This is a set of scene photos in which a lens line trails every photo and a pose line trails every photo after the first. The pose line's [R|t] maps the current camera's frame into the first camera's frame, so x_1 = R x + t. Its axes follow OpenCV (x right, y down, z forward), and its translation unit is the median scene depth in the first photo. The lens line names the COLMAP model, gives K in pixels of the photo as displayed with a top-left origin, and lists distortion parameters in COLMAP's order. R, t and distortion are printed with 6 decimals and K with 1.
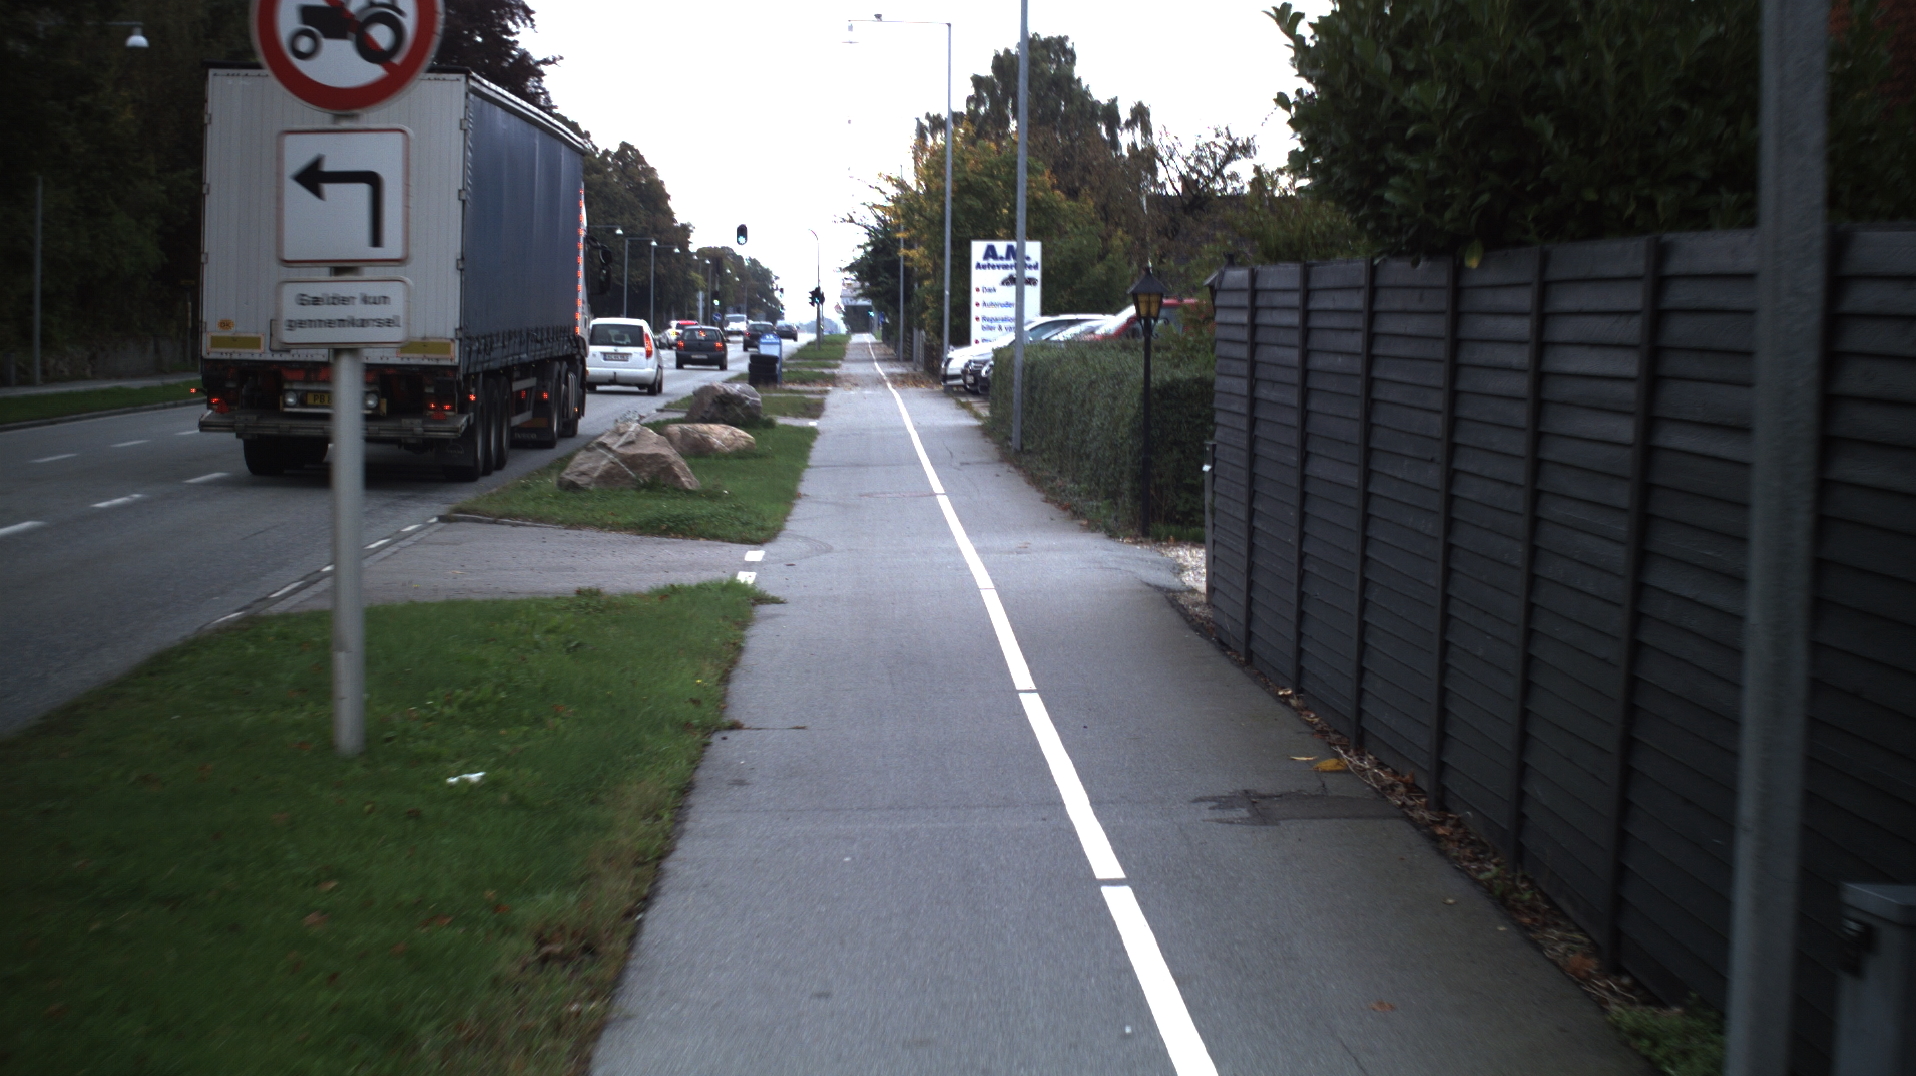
lens RADIAL K [[6070.6, 0, 958.0], [0, 6070.6, 538.0], [0, 0, 1]] dist [-0.571571, 0.481646]
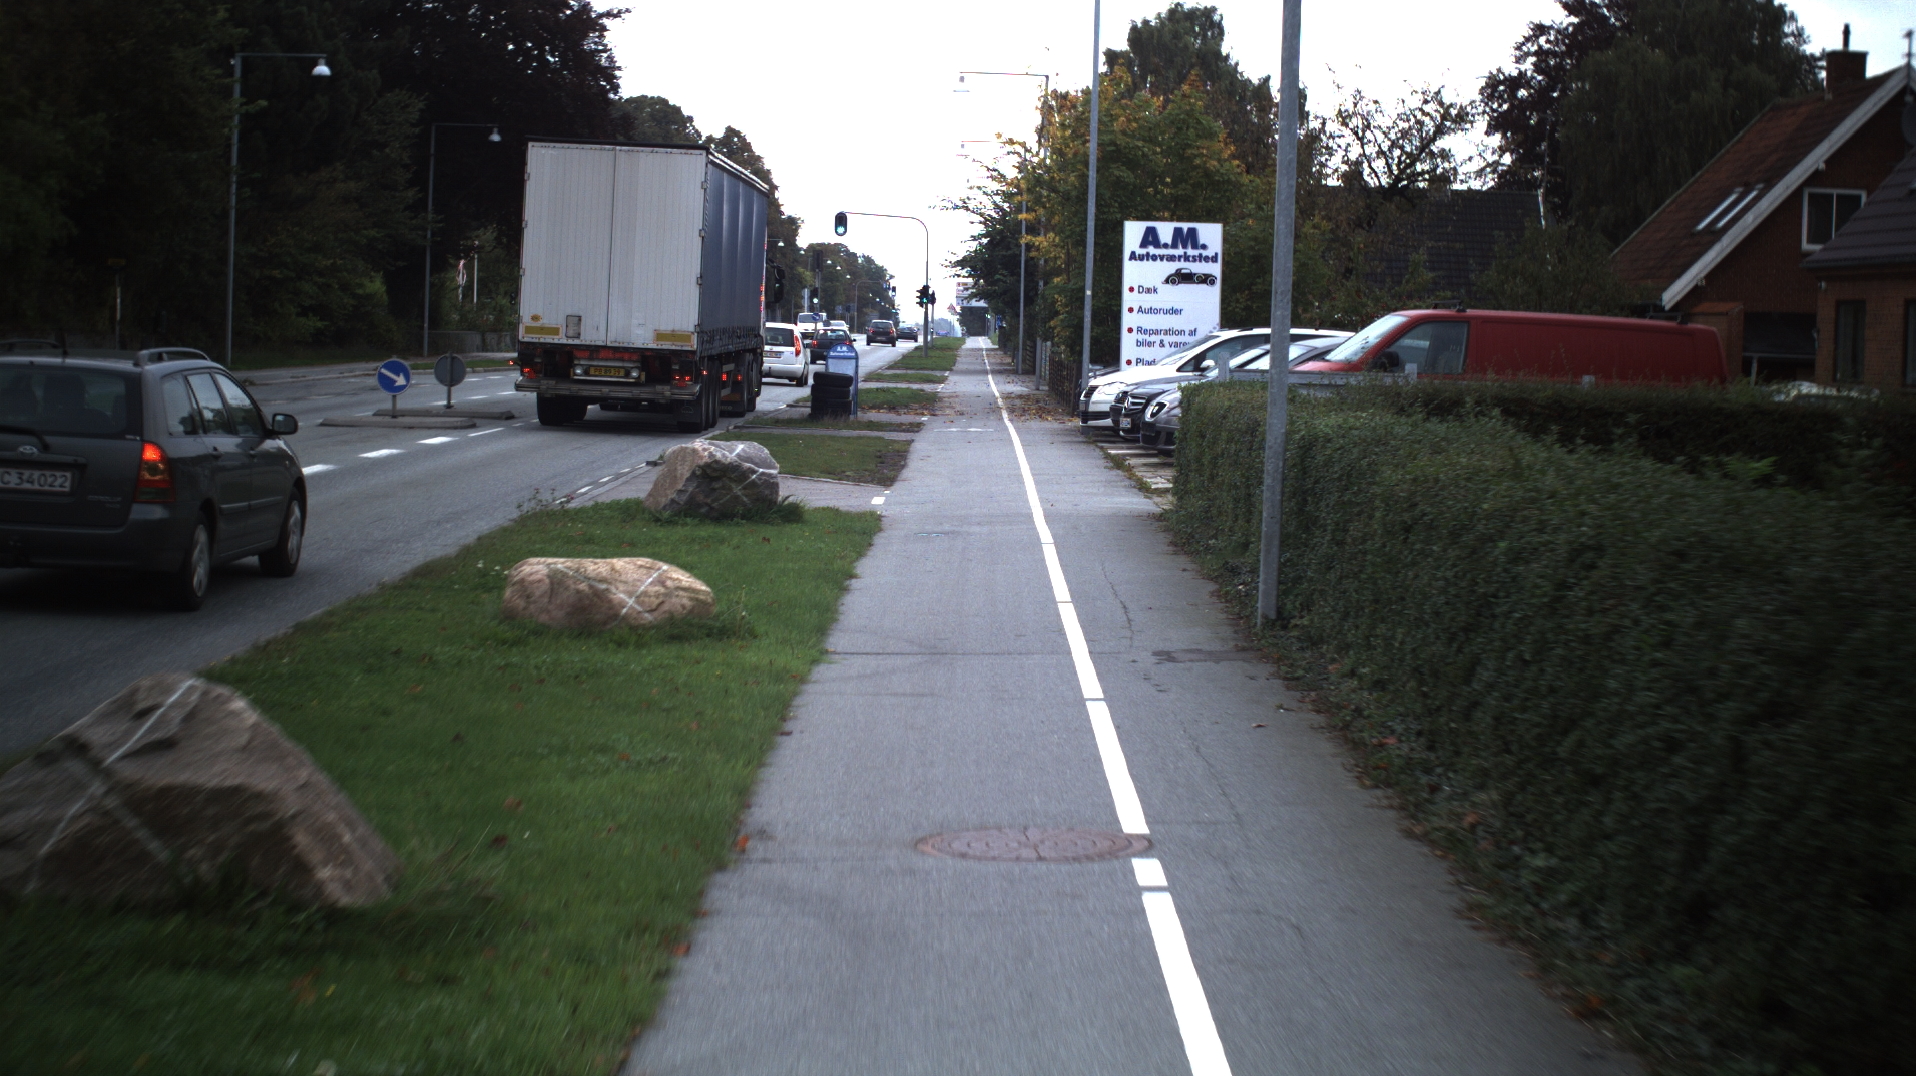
lens RADIAL K [[4388.9, 0, 958.0], [0, 4388.9, 538.0], [0, 0, 1]] dist [-0.335248, 0.532175]
pose [[0.999559, 0.020590, -0.021382, -0.005266], [-0.020278, 0.999687, 0.014680, -0.017906], [0.021678, -0.014240, 0.999664, 0.459479]]
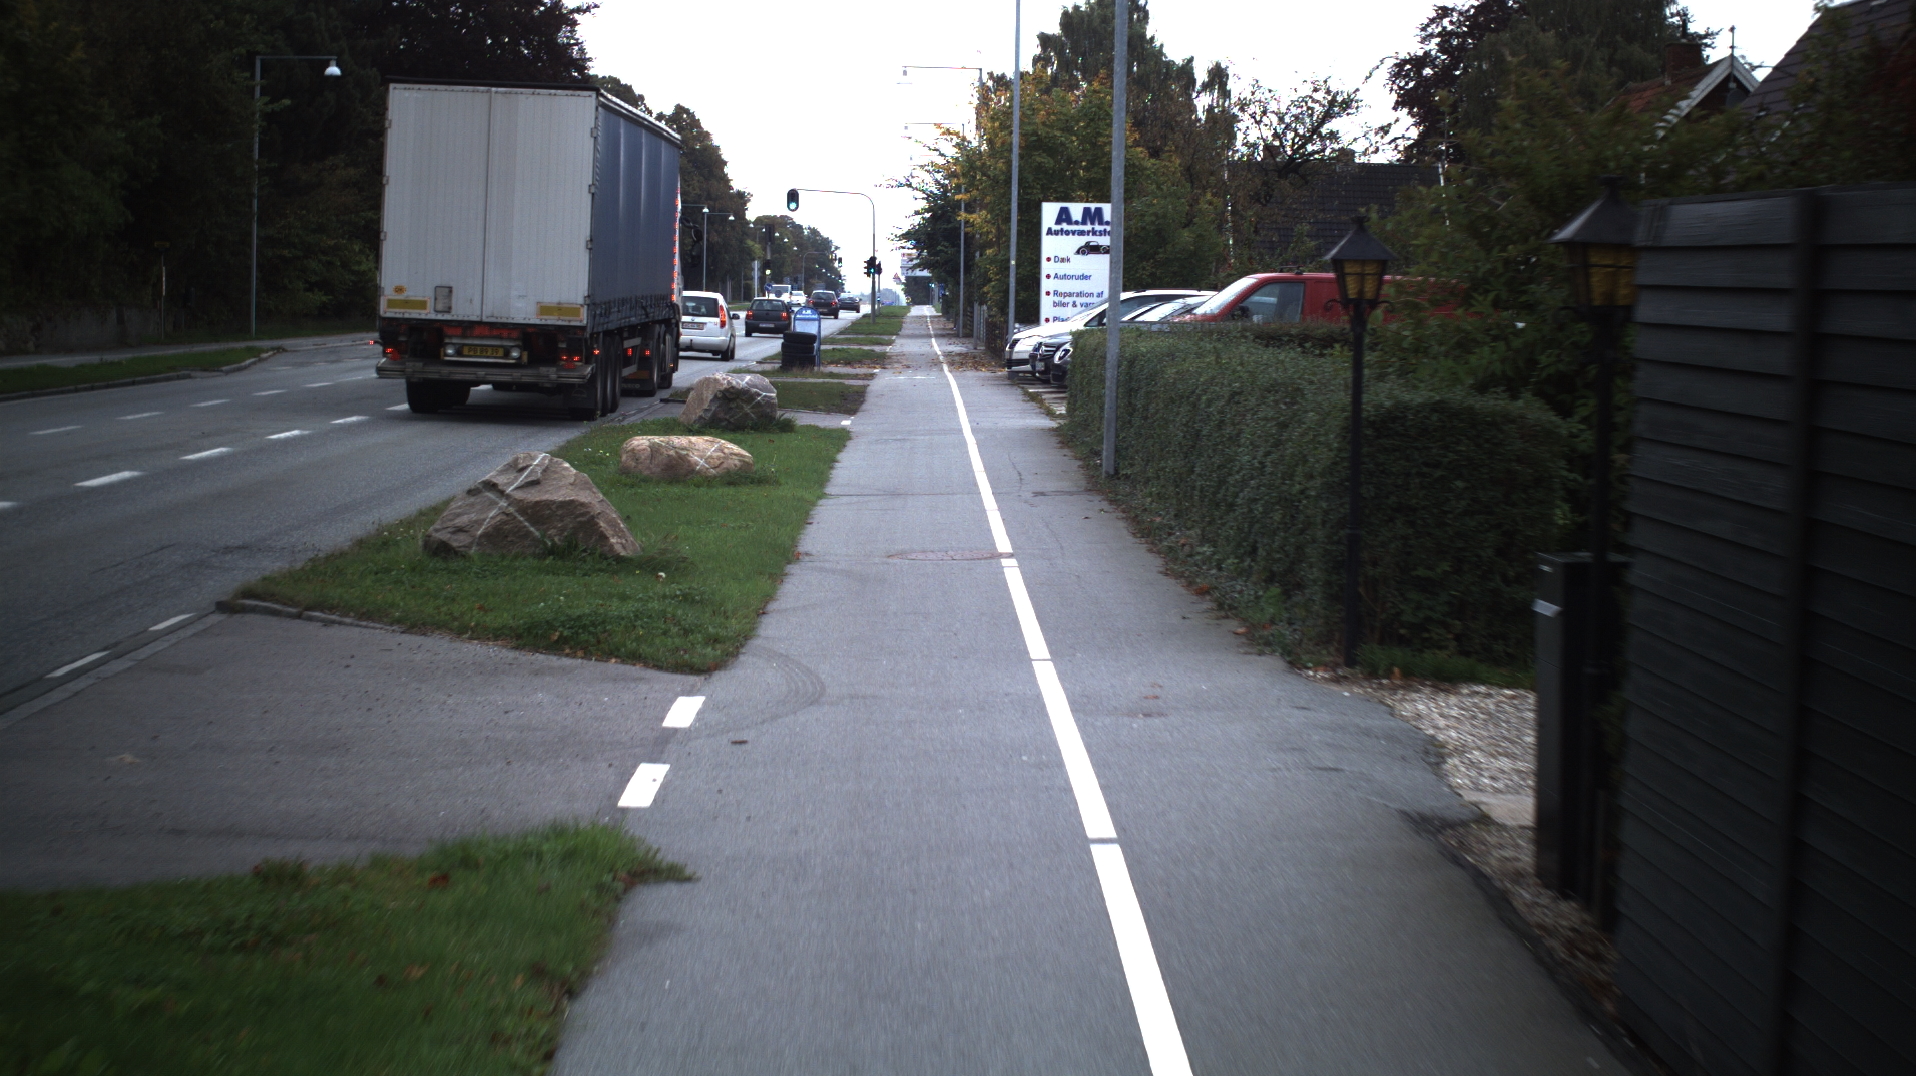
lens RADIAL K [[5091.5, 0, 958.0], [0, 5091.5, 538.0], [0, 0, 1]] dist [-0.363202, -1.266274]
pose [[0.999899, 0.009355, -0.010744, -0.001407], [-0.009216, 0.999874, 0.012917, -0.010200], [0.010863, -0.012816, 0.999859, 0.267125]]
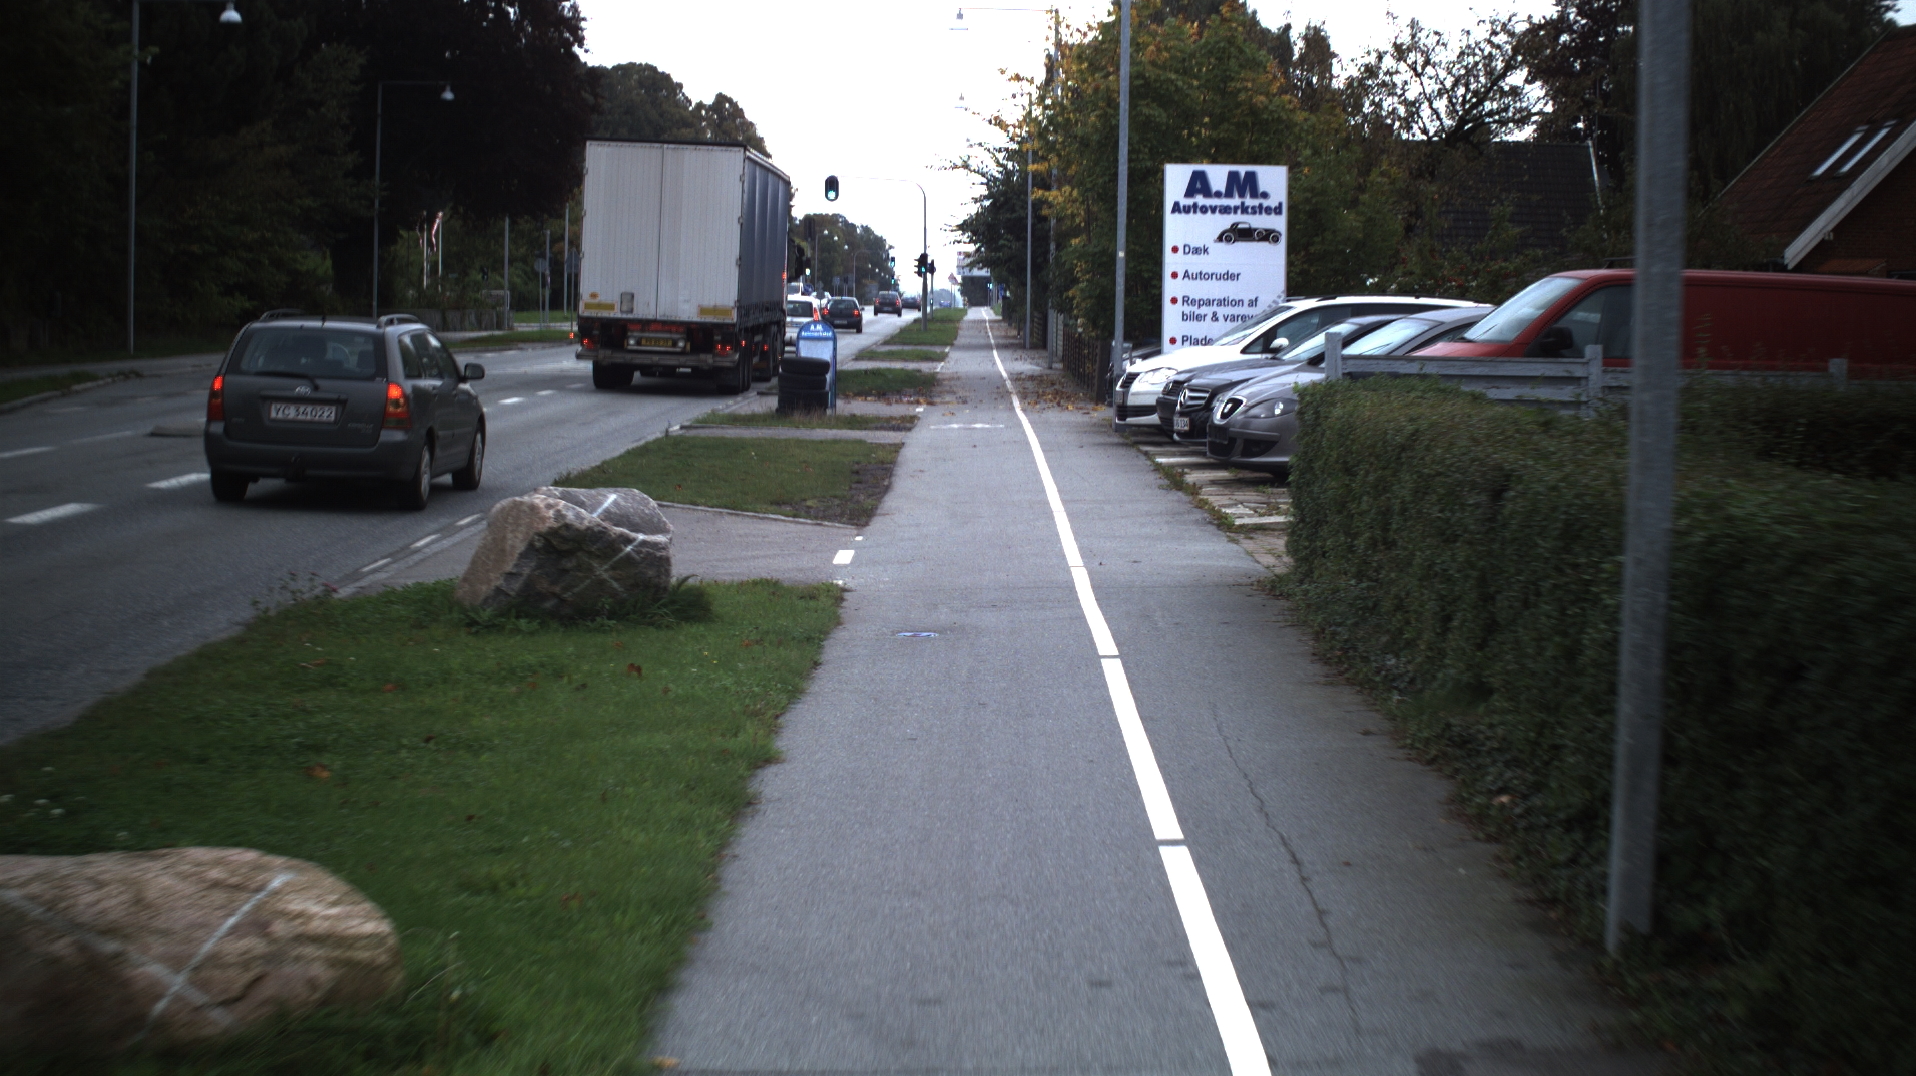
lens RADIAL K [[3853.2, 0, 958.0], [0, 3853.2, 538.0], [0, 0, 1]] dist [-0.259922, -0.008388]
pose [[0.999715, 0.008564, -0.022298, -0.008442], [-0.007907, 0.999537, 0.029391, -0.023088], [0.022539, -0.029206, 0.999319, 0.605962]]
